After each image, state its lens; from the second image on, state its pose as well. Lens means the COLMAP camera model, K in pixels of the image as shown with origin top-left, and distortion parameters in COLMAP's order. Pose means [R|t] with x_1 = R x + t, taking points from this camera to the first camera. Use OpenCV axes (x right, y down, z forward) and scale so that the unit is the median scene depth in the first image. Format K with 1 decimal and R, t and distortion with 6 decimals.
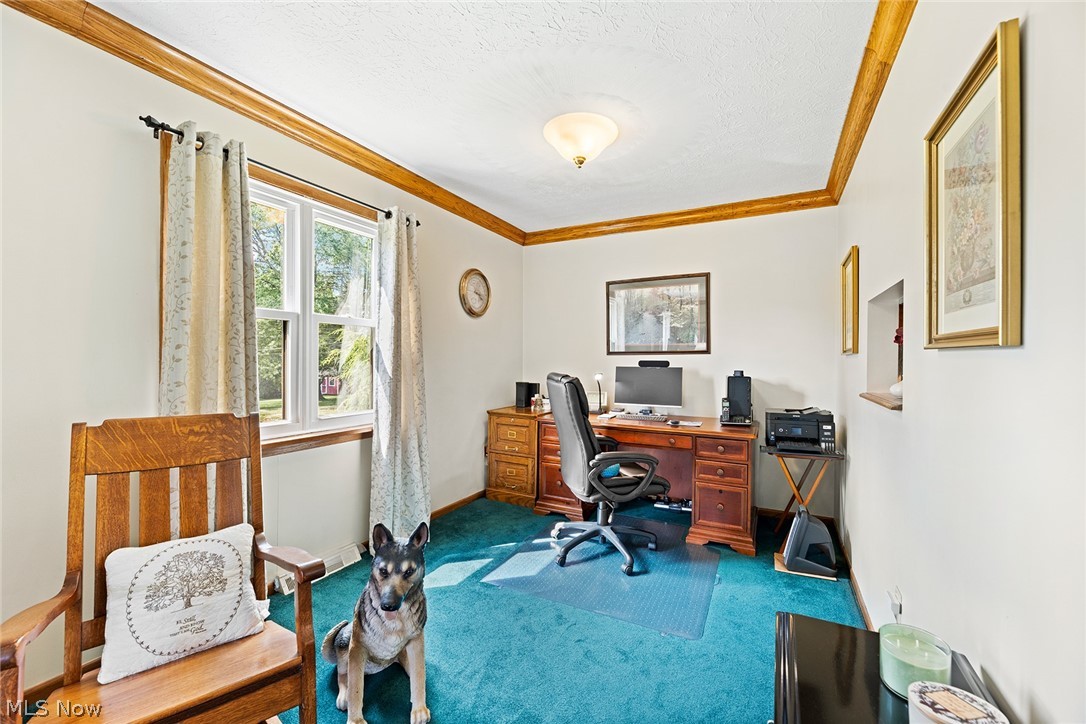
lens RADIAL K [[436.9, 0, 547.3], [0, 436.9, 365.2], [0, 0, 1]] dist [-0.001468, 0.000165]
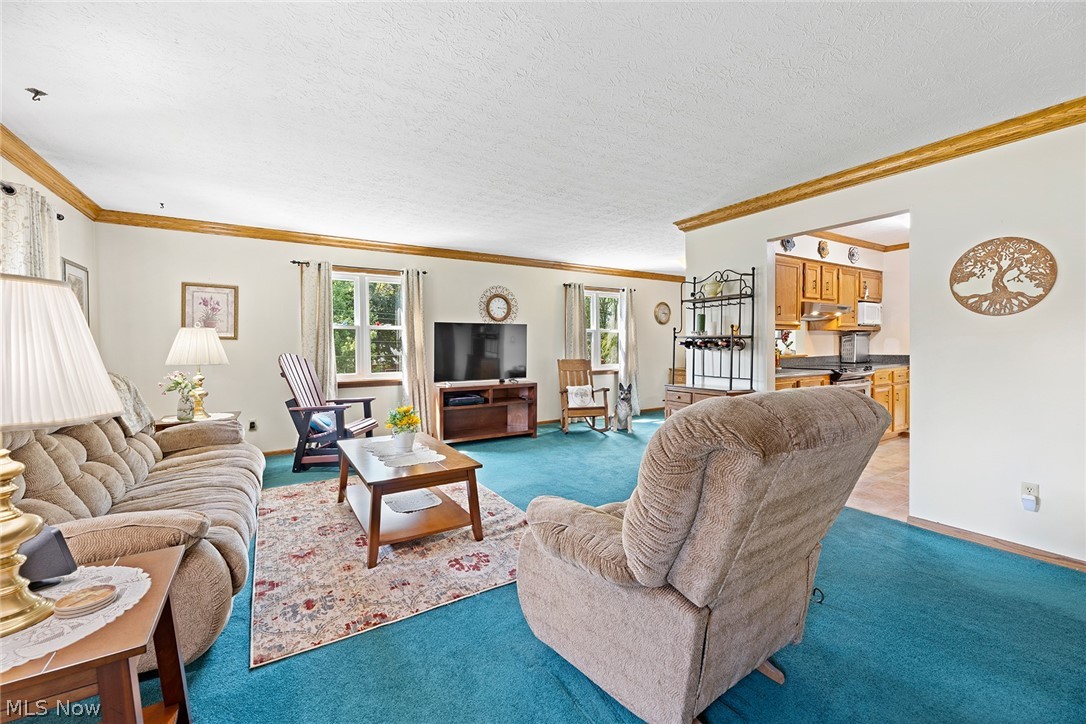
lens RADIAL K [[446.6, 0, 554.2], [0, 446.6, 353.0], [0, 0, 1]] dist [-0.001447, -0.000067]
pose [[0.868363, -0.004231, -0.495911, 0.604156], [0.005306, 0.999986, 0.000758, 0.032671], [0.495901, -0.003290, 0.868373, -1.537744]]
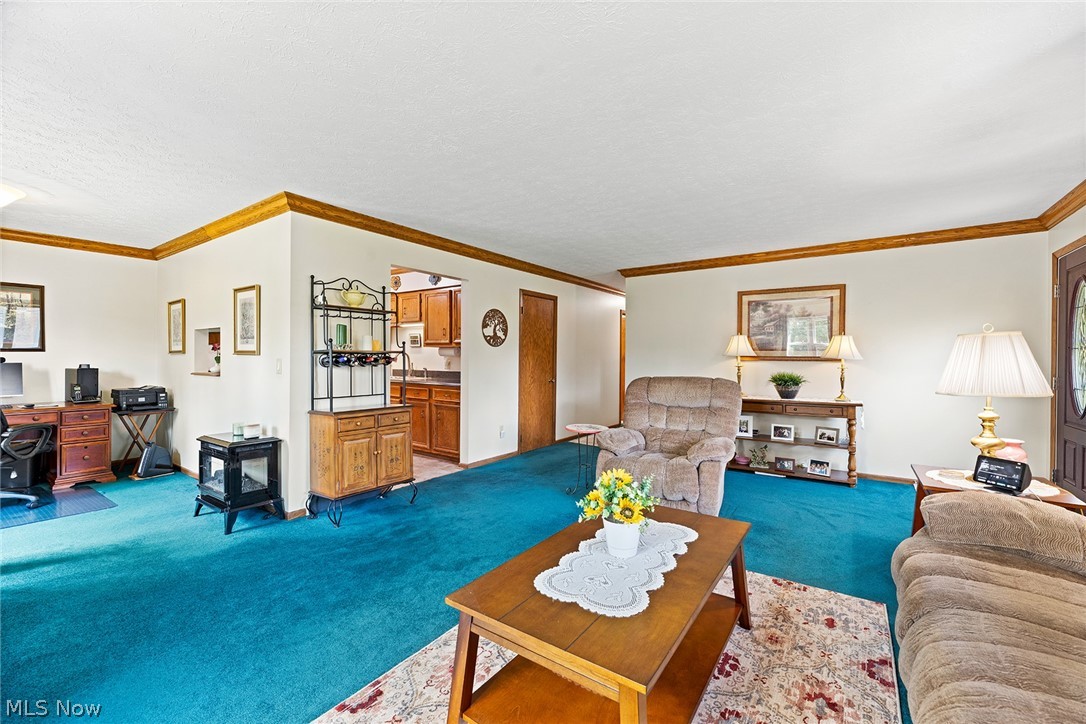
lens RADIAL K [[440.9, 0, 549.4], [0, 440.9, 359.0], [0, 0, 1]] dist [0.000431, 0.000327]
pose [[0.127899, -0.008040, 0.991755, -0.882315], [0.010123, 0.999926, 0.006801, 0.001657], [-0.991736, 0.009170, 0.127971, -0.742078]]
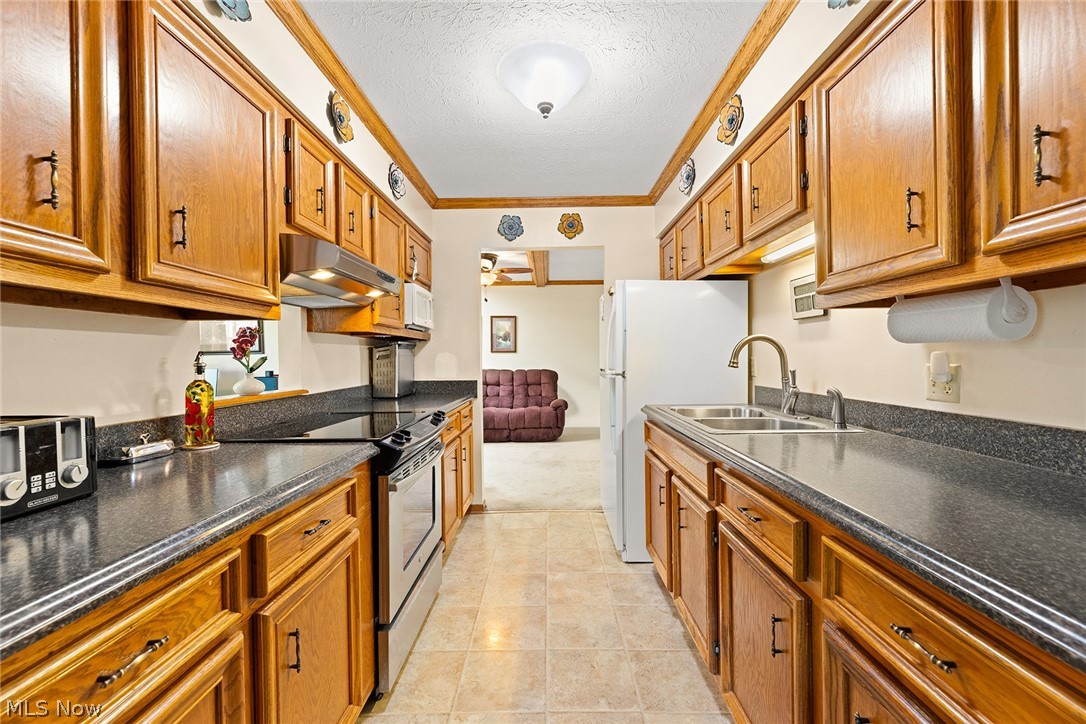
lens RADIAL K [[440.9, 0, 549.4], [0, 440.9, 359.0], [0, 0, 1]] dist [0.000431, 0.000327]
pose [[0.884383, -0.018293, 0.466403, 0.615957], [0.025960, 0.999613, -0.010018, 0.011316], [-0.466039, 0.020967, 0.884516, -0.188267]]
